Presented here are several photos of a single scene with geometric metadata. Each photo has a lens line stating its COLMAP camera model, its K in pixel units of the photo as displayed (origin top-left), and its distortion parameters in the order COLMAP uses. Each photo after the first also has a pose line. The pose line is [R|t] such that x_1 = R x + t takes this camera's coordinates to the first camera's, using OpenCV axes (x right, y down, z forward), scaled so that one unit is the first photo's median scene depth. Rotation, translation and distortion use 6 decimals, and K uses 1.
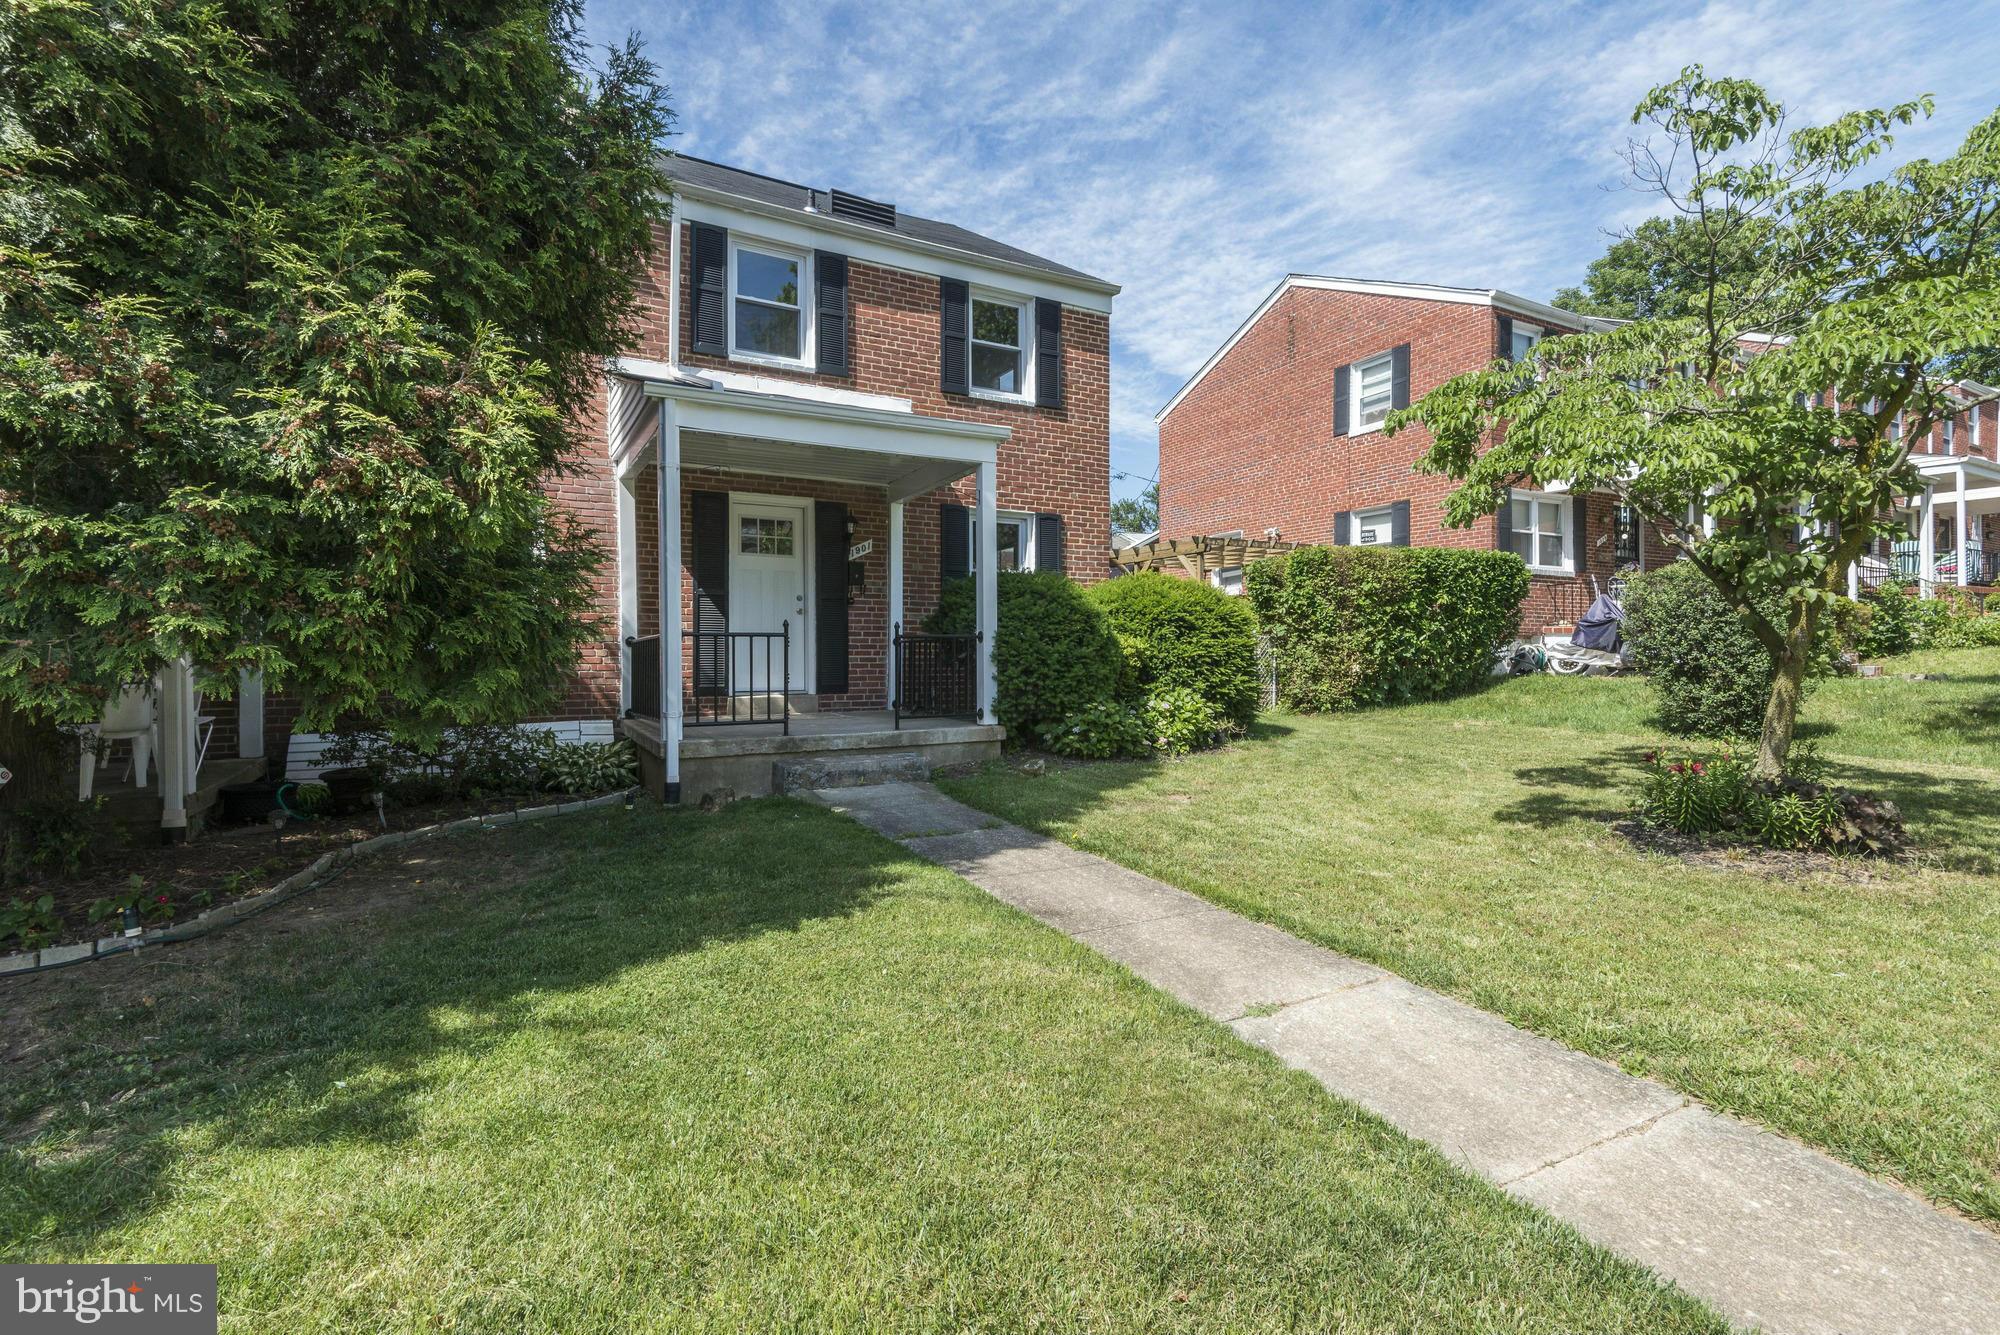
lens RADIAL K [[938.2, 0, 1000.0], [0, 938.2, 667.5], [0, 0, 1]] dist [-0.000667, -0.001810]
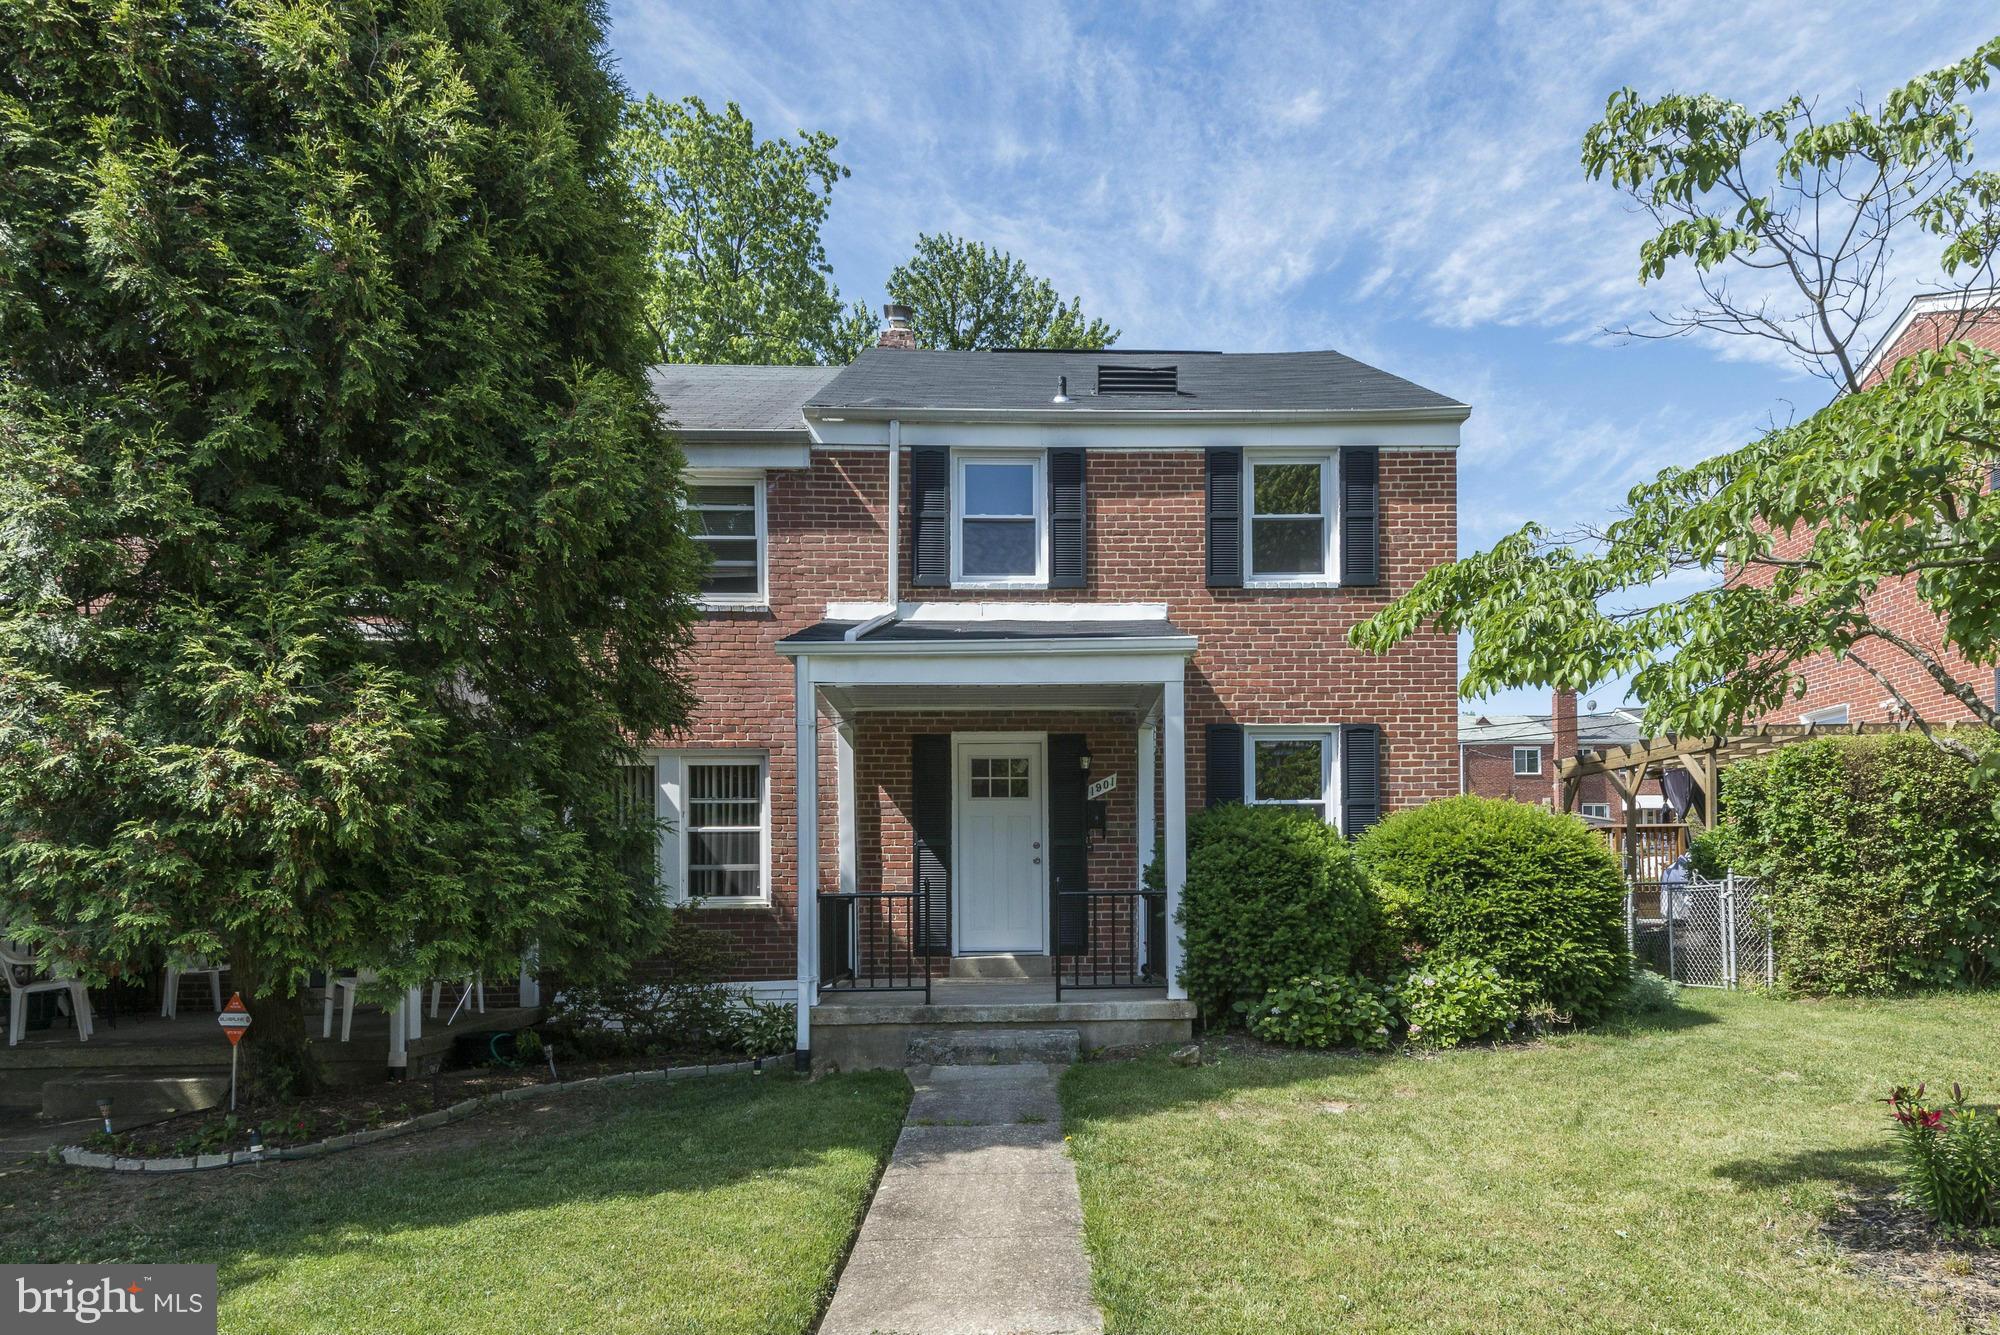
lens RADIAL K [[1181.1, 0, 1000.5], [0, 1181.1, 877.0], [0, 0, 1]] dist [0.038128, -0.001037]
pose [[0.883123, -0.013970, -0.468933, 0.294731], [0.001799, 0.999650, -0.026394, -0.016552], [0.469137, 0.022466, 0.882839, 0.009756]]
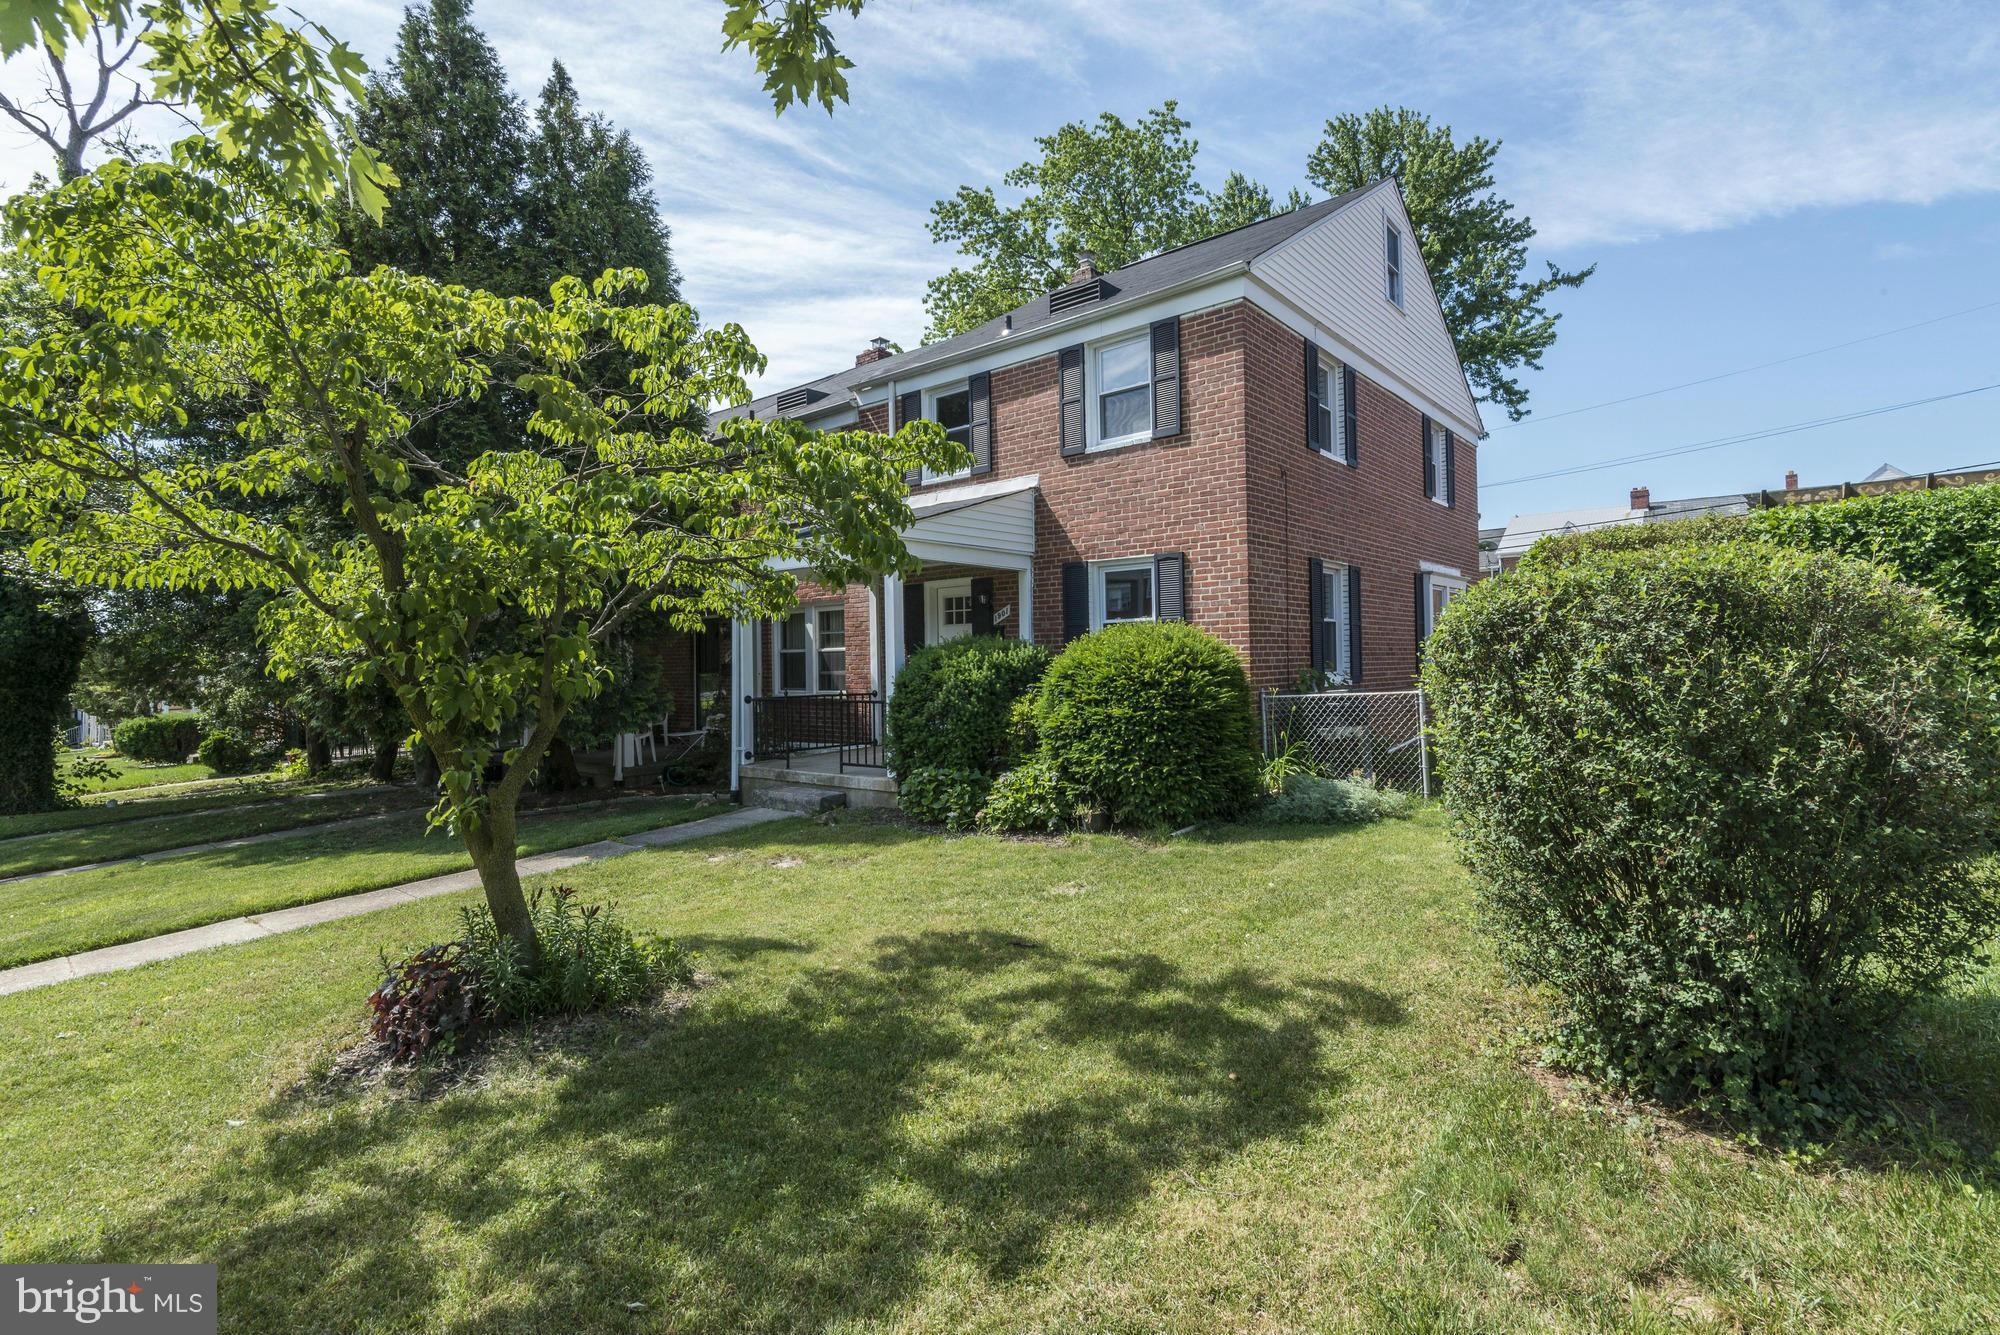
lens RADIAL K [[884.5, 0, 989.7], [0, 884.5, 660.1], [0, 0, 1]] dist [-0.001493, -0.000773]
pose [[0.358063, -0.001837, -0.933696, 0.954259], [0.013707, 0.999901, 0.003289, -0.078788], [0.933597, -0.013976, 0.358053, 0.636505]]
